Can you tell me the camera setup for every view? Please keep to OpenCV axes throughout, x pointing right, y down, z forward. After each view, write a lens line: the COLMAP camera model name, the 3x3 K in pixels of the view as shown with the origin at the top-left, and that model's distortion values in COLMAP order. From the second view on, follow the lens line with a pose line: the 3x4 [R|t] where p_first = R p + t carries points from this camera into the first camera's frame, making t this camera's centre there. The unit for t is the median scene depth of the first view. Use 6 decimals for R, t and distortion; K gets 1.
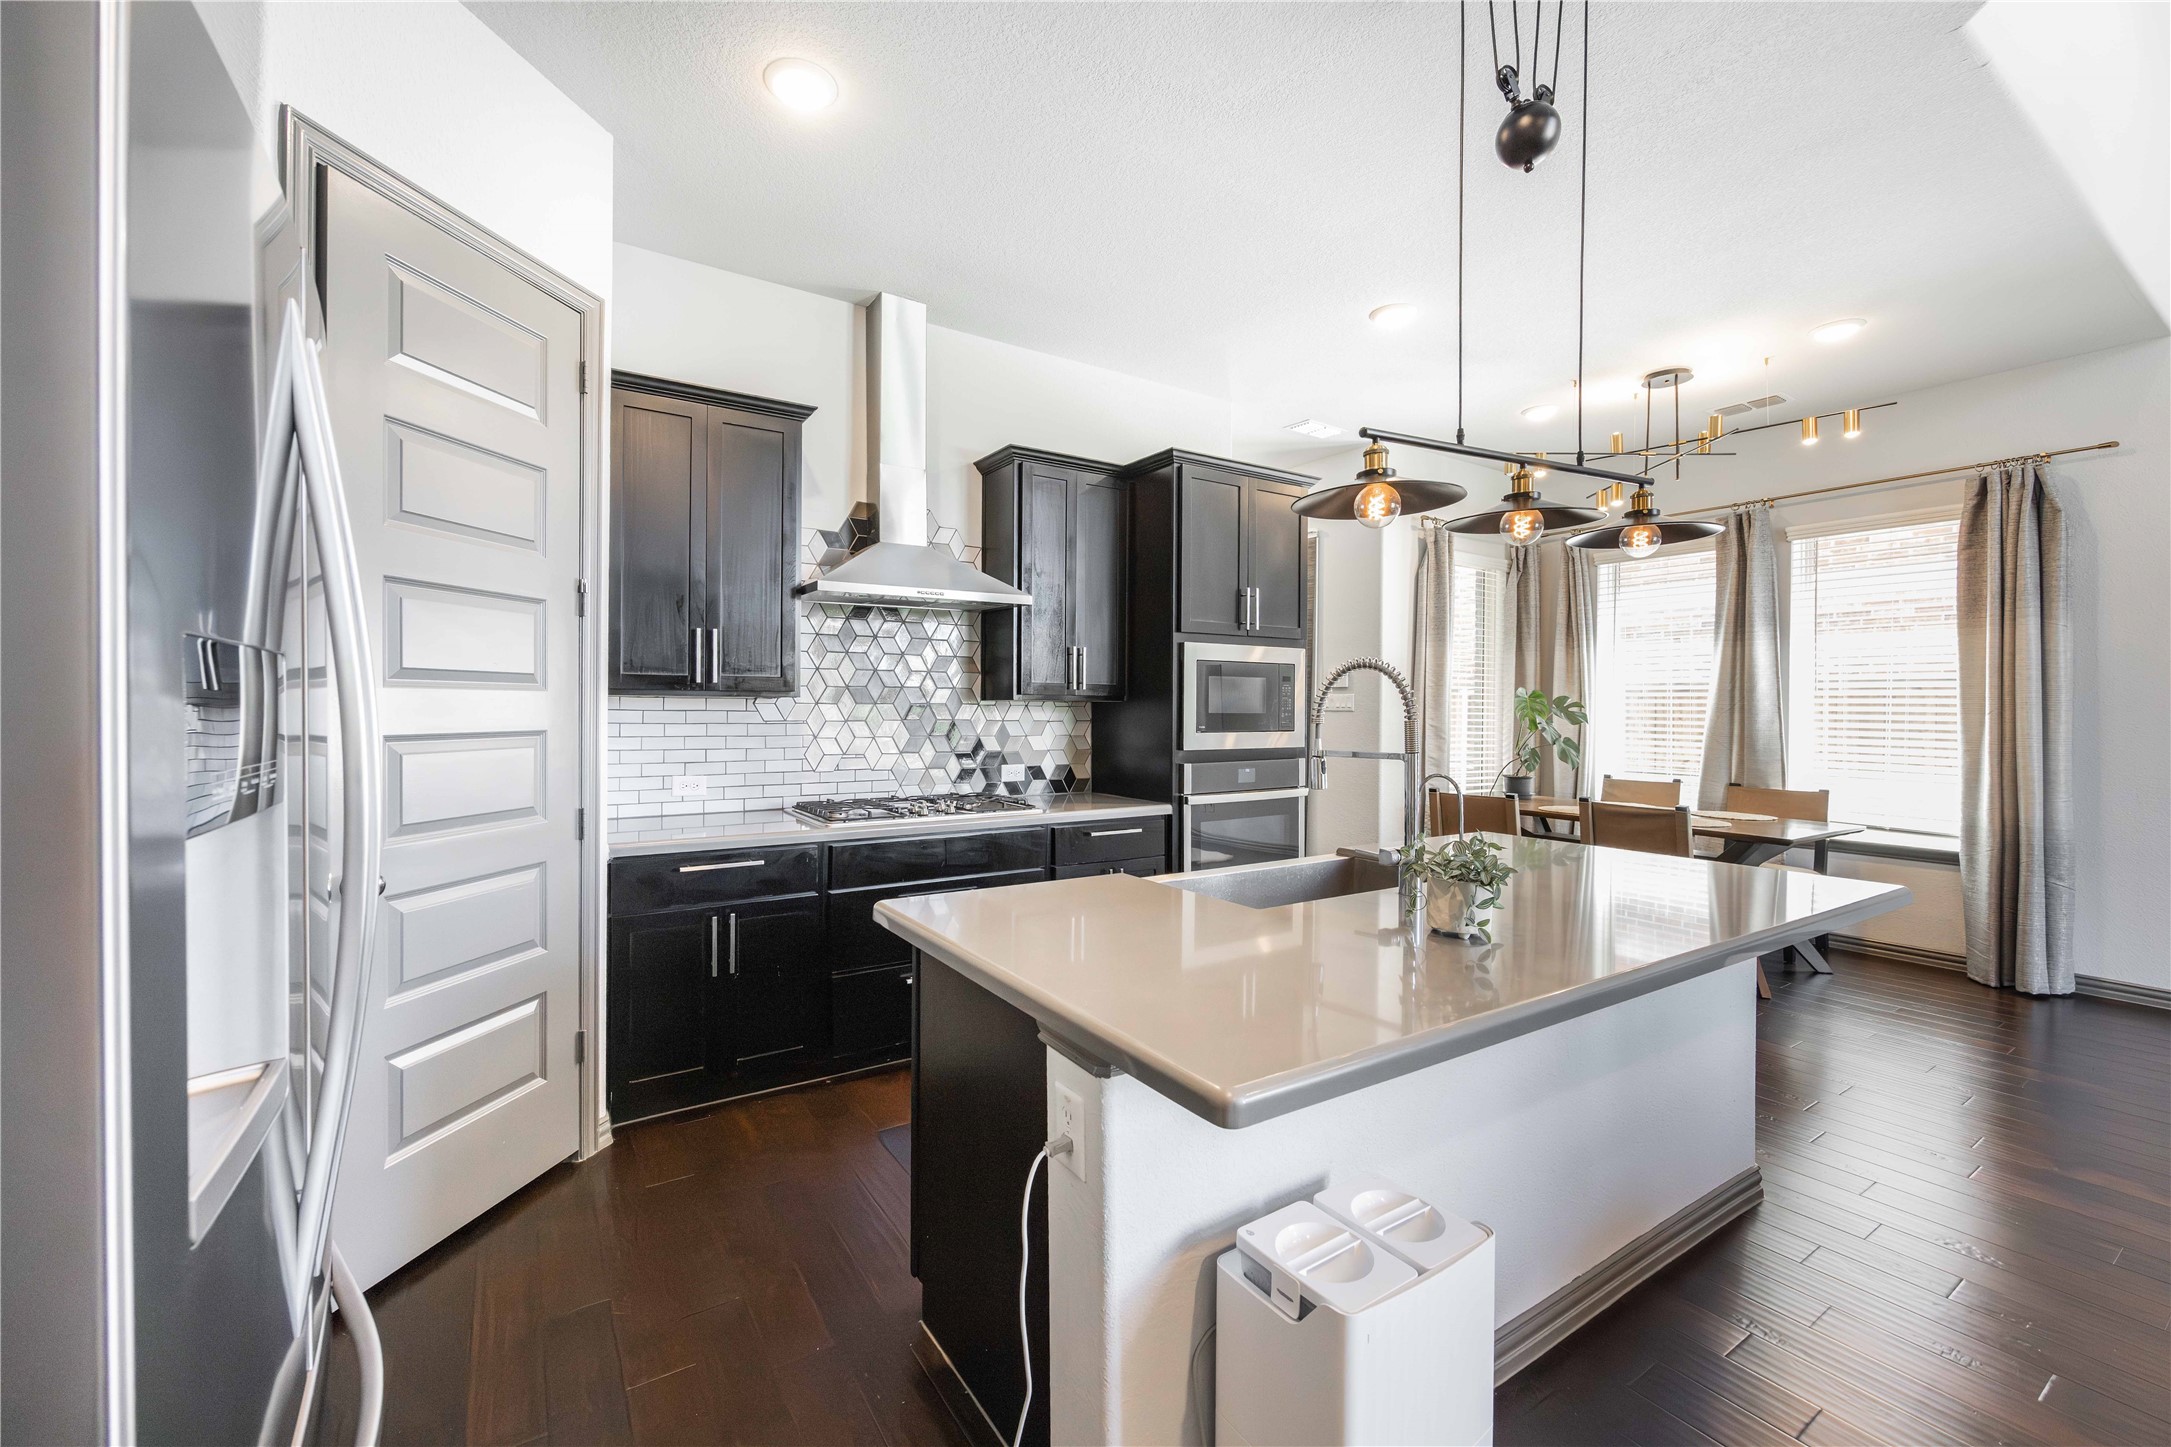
lens RADIAL K [[857.0, 0, 1053.1], [0, 857.0, 715.4], [0, 0, 1]] dist [-0.002787, 0.000069]
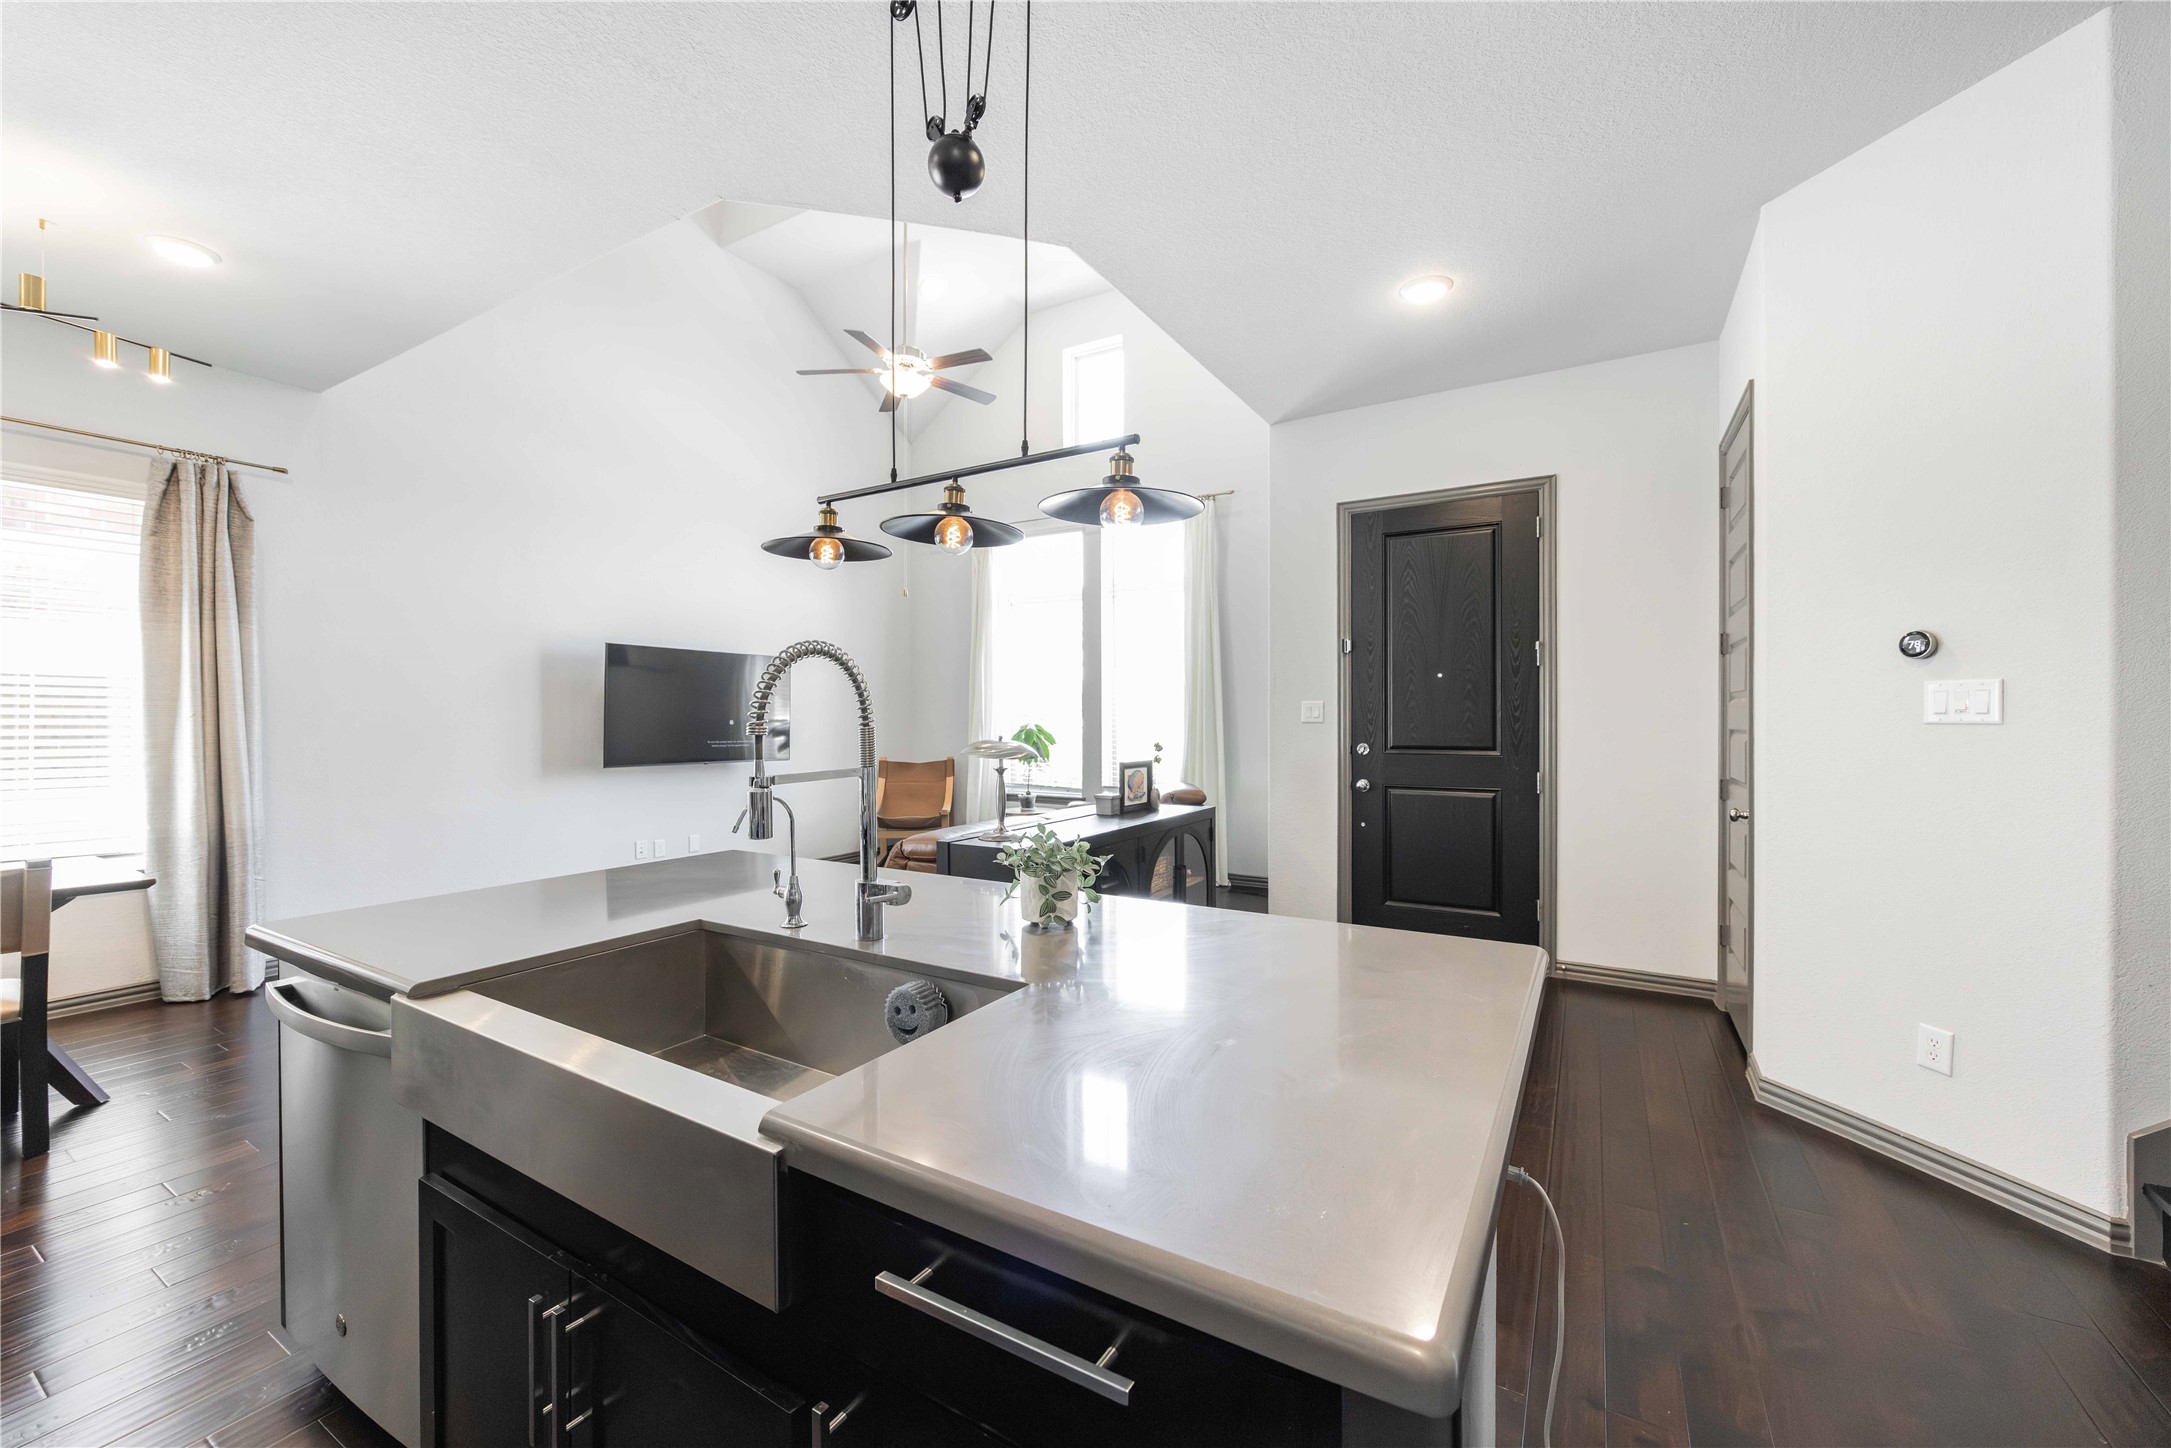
lens RADIAL K [[857.0, 0, 1053.1], [0, 857.0, 715.9], [0, 0, 1]] dist [-0.002787, 0.000069]
pose [[-0.434315, -0.004847, 0.900748, -0.180206], [0.006746, 0.999940, 0.008633, -0.004076], [-0.900736, 0.009826, -0.434257, 0.567619]]
